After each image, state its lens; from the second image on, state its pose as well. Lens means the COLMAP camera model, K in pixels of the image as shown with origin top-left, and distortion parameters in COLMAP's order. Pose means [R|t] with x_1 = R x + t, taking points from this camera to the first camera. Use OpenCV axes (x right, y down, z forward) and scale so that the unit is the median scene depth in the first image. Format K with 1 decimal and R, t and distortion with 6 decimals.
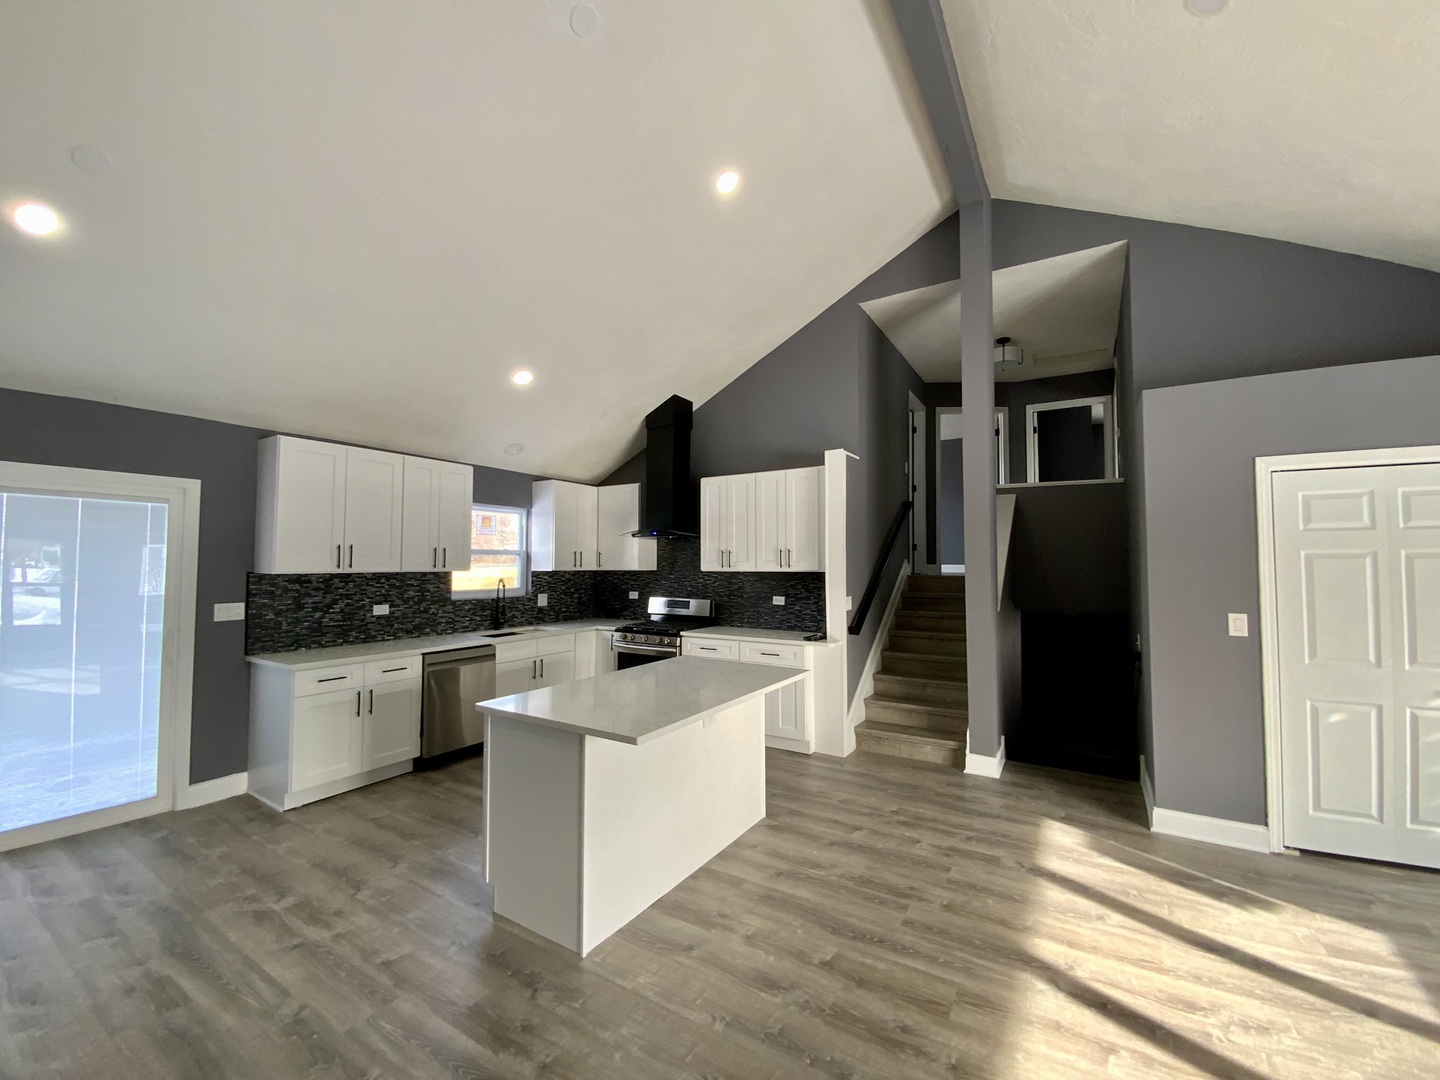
lens RADIAL K [[586.3, 0, 718.1], [0, 586.3, 536.9], [0, 0, 1]] dist [0.032706, -0.022384]
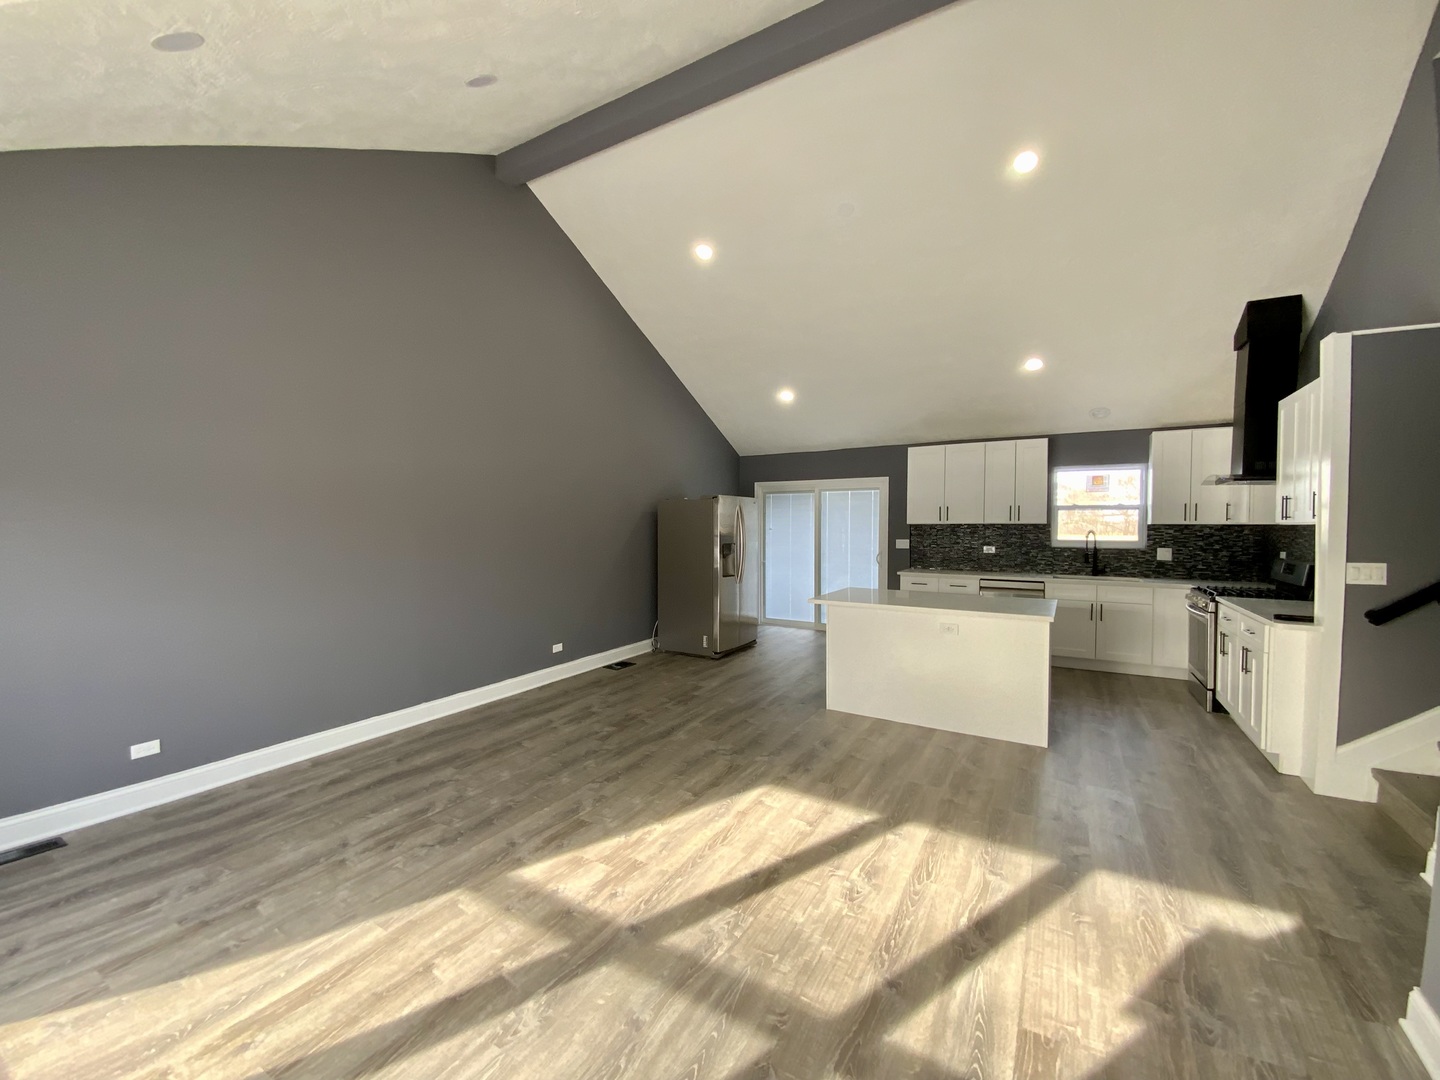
lens RADIAL K [[586.3, 0, 718.1], [0, 586.3, 536.9], [0, 0, 1]] dist [0.032706, -0.022384]
pose [[0.017031, 0.020877, -0.999637, 0.873930], [0.044139, 0.998792, 0.021611, 0.030429], [0.998880, -0.044491, 0.016089, 0.307267]]
